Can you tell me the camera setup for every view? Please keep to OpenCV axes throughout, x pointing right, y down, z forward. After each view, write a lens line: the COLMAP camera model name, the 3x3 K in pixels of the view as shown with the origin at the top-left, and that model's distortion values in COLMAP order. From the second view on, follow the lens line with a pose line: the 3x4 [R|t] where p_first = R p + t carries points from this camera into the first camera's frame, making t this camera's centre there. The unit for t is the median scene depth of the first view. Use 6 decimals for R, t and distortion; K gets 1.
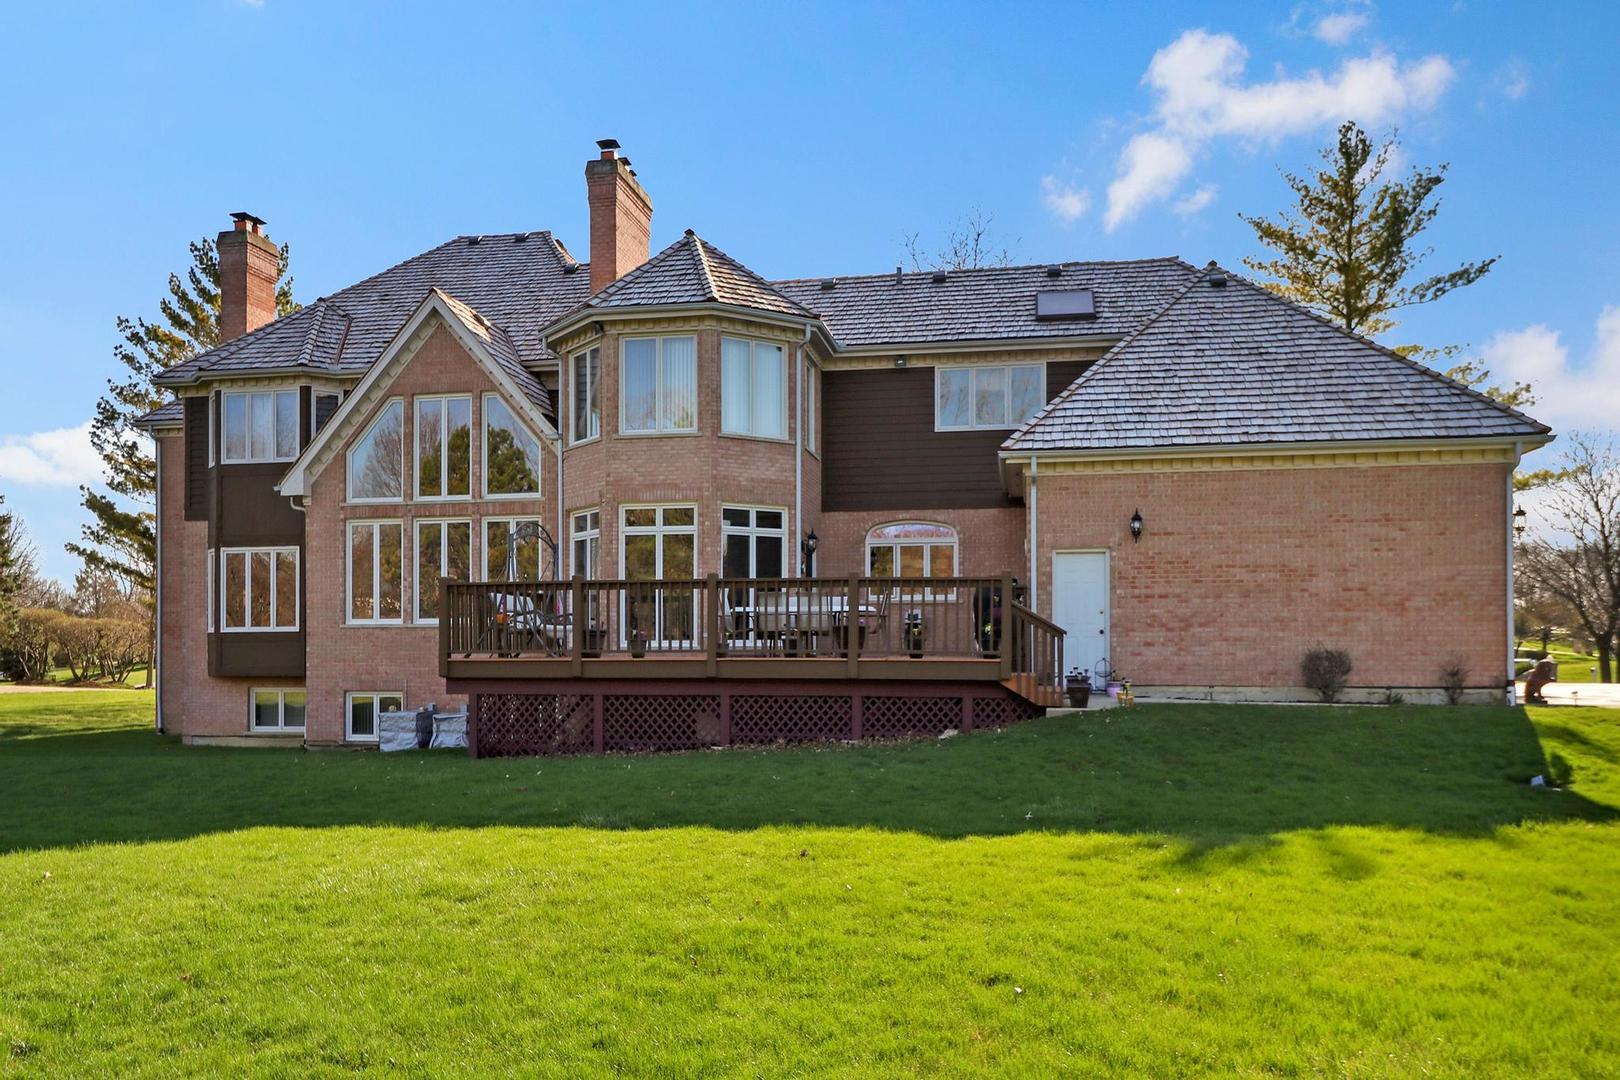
lens RADIAL K [[1304.4, 0, 810.0], [0, 1304.4, 540.0], [0, 0, 1]] dist [-0.001947, 0.001717]
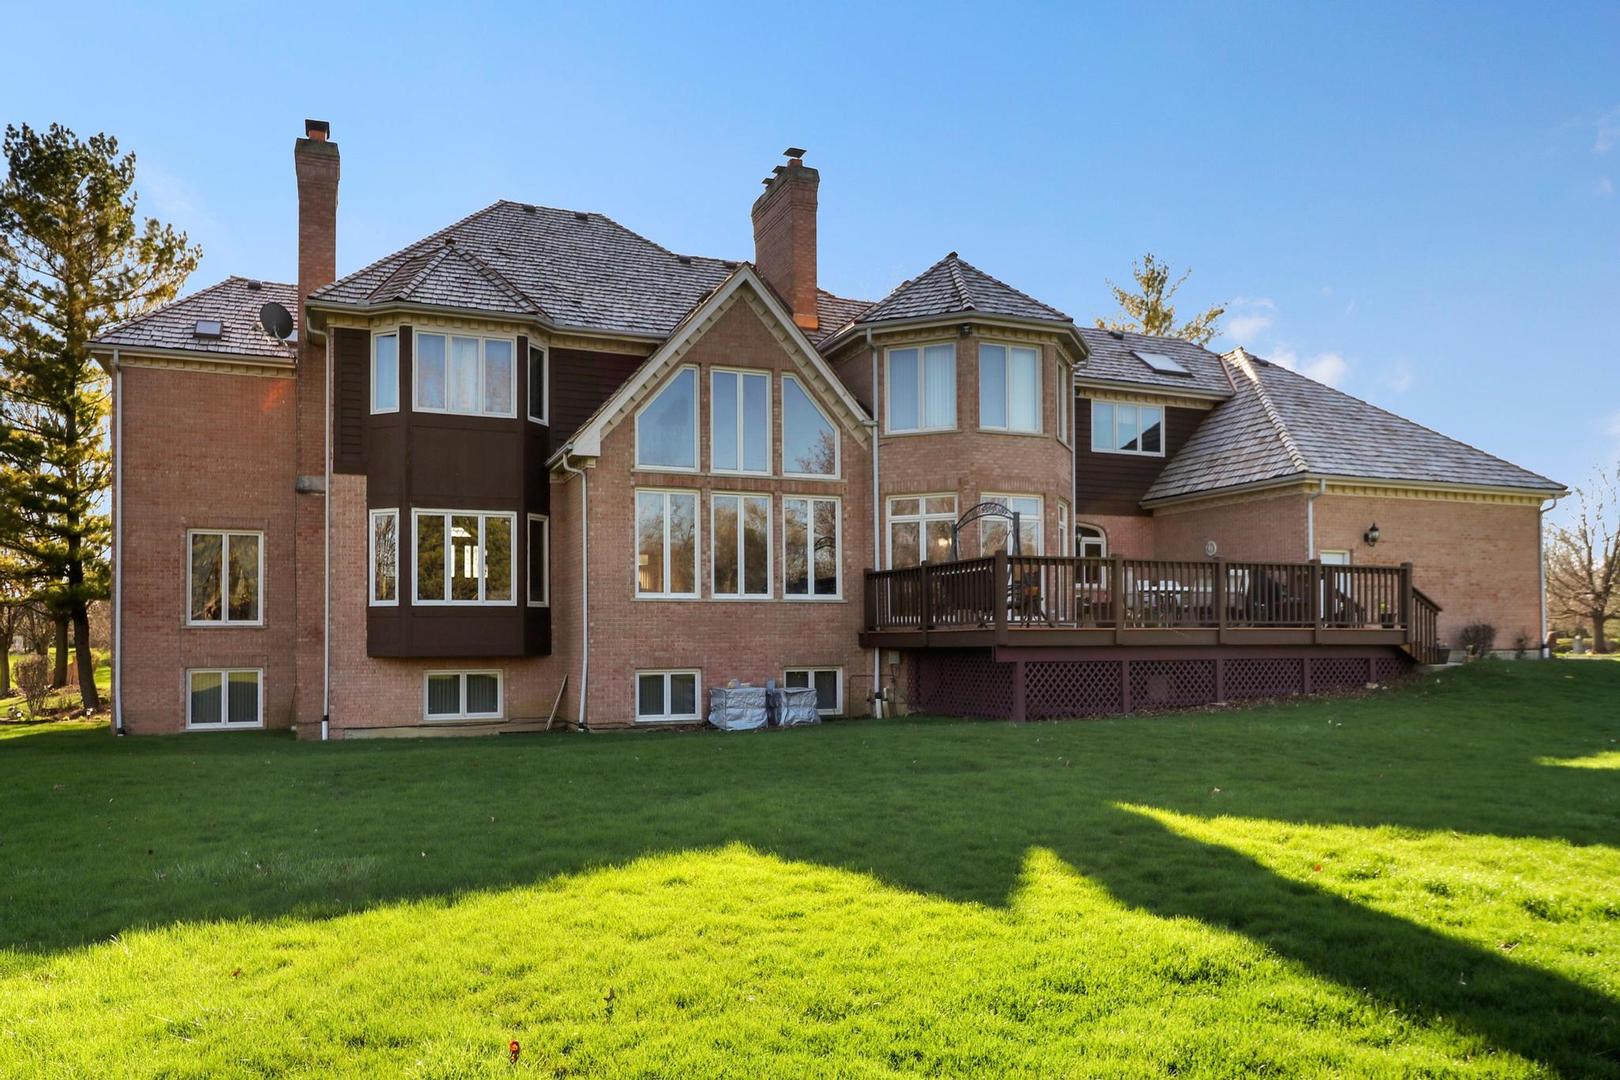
lens RADIAL K [[1100.6, 0, 810.0], [0, 1100.6, 540.0], [0, 0, 1]] dist [0.002371, 0.001986]
pose [[0.836858, 0.048775, 0.545243, -0.698875], [-0.041394, 0.998809, -0.025816, 0.039068], [-0.545853, -0.000966, 0.837881, 0.272618]]
